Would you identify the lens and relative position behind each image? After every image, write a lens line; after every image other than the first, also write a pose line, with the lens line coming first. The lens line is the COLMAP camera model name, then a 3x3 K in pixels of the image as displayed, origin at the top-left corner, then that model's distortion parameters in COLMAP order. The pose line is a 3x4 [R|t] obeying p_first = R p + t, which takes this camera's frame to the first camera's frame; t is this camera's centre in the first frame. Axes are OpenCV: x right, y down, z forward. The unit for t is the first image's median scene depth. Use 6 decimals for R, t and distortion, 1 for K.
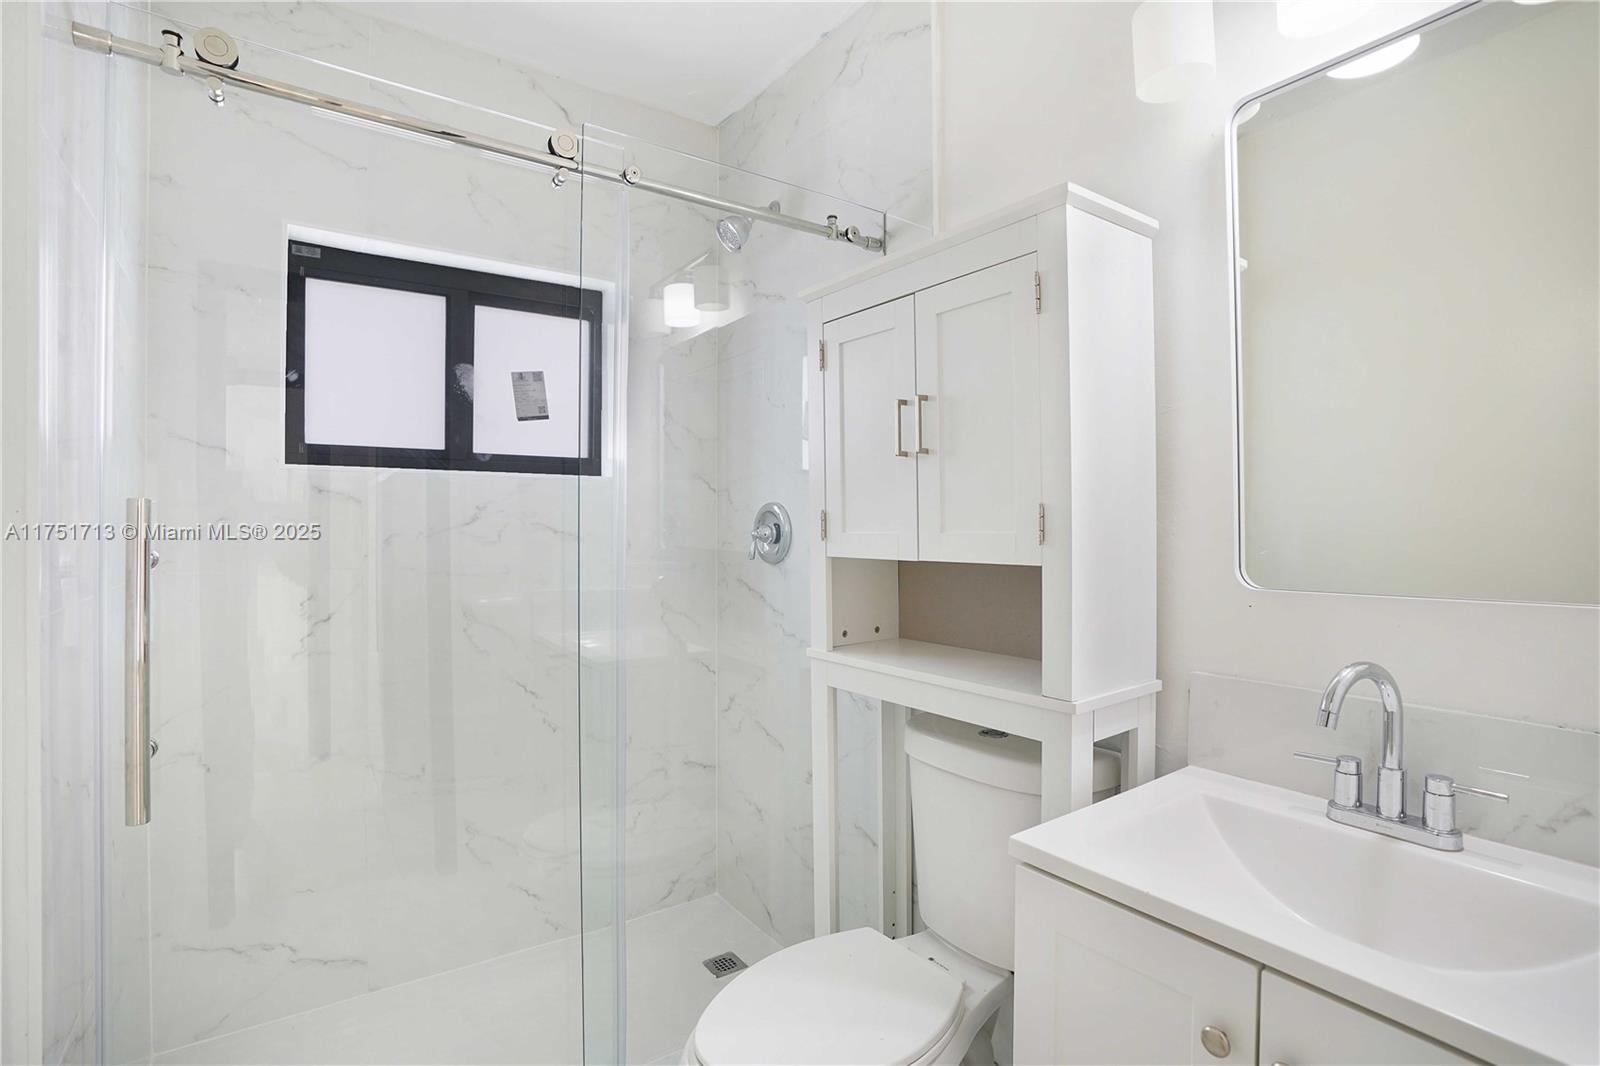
lens RADIAL K [[764.6, 0, 794.0], [0, 764.6, 528.8], [0, 0, 1]] dist [-0.066841, 0.023214]
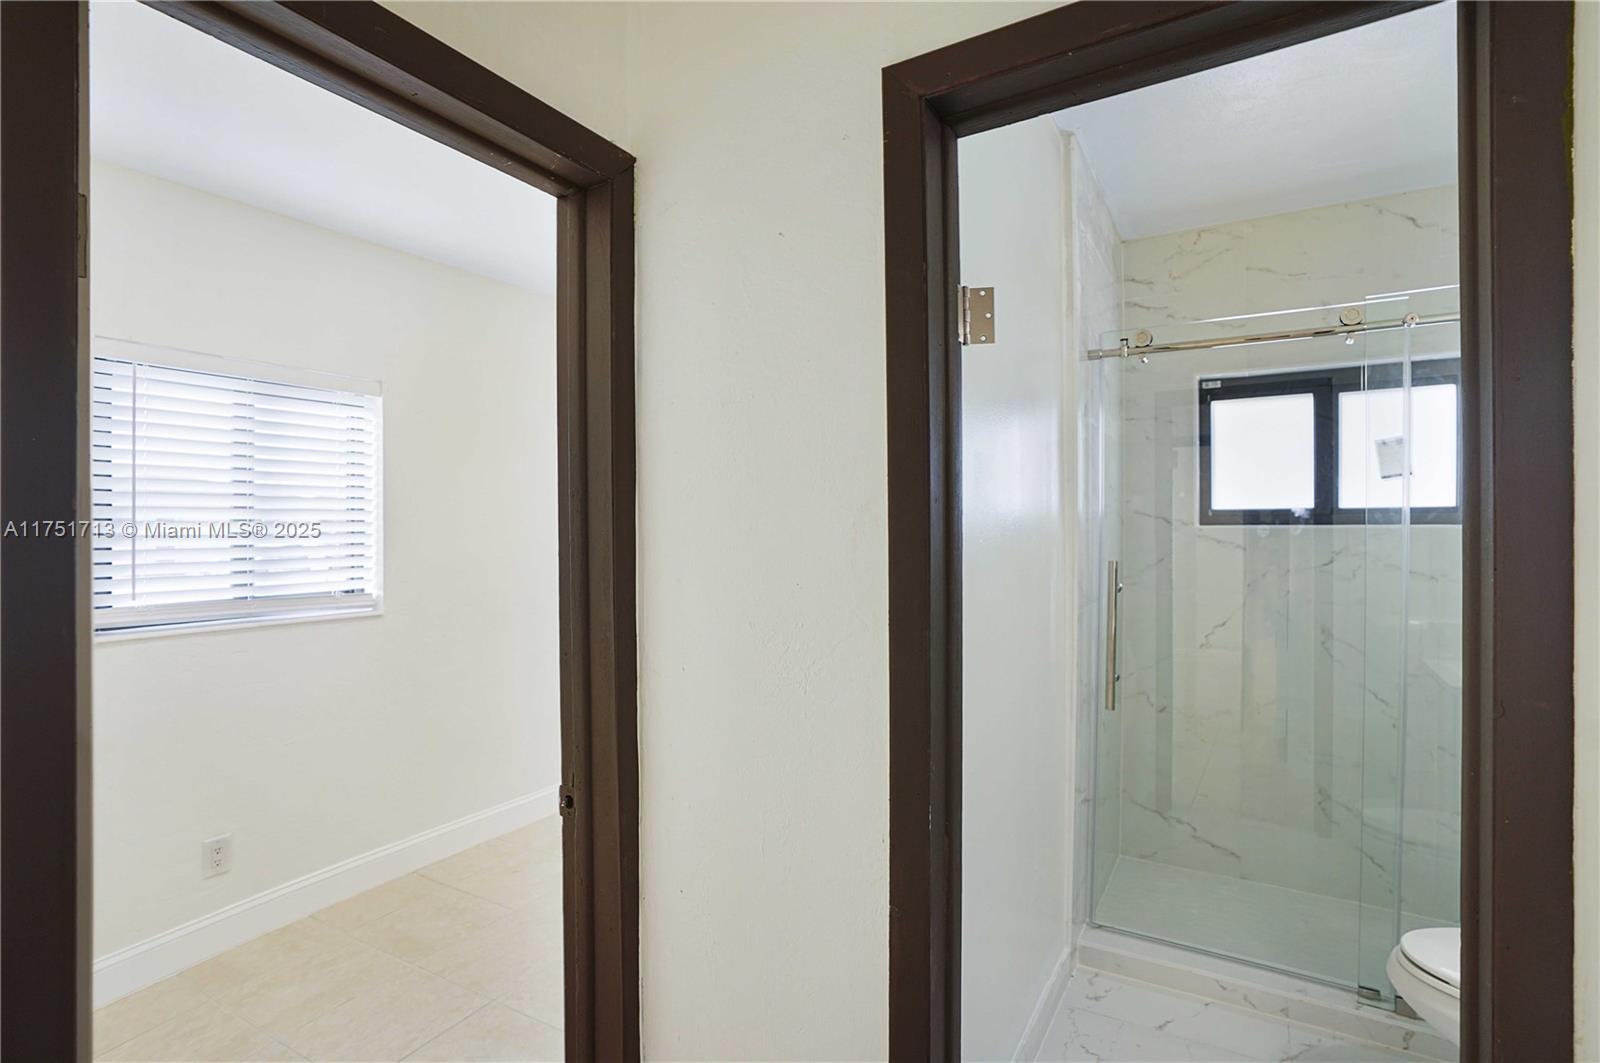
lens RADIAL K [[764.6, 0, 794.0], [0, 764.6, 527.3], [0, 0, 1]] dist [-0.066841, 0.023214]
pose [[0.392928, 0.006924, -0.919543, 0.435917], [-0.005598, 0.999971, 0.005137, -0.080250], [0.919552, 0.003129, 0.392955, -0.411040]]
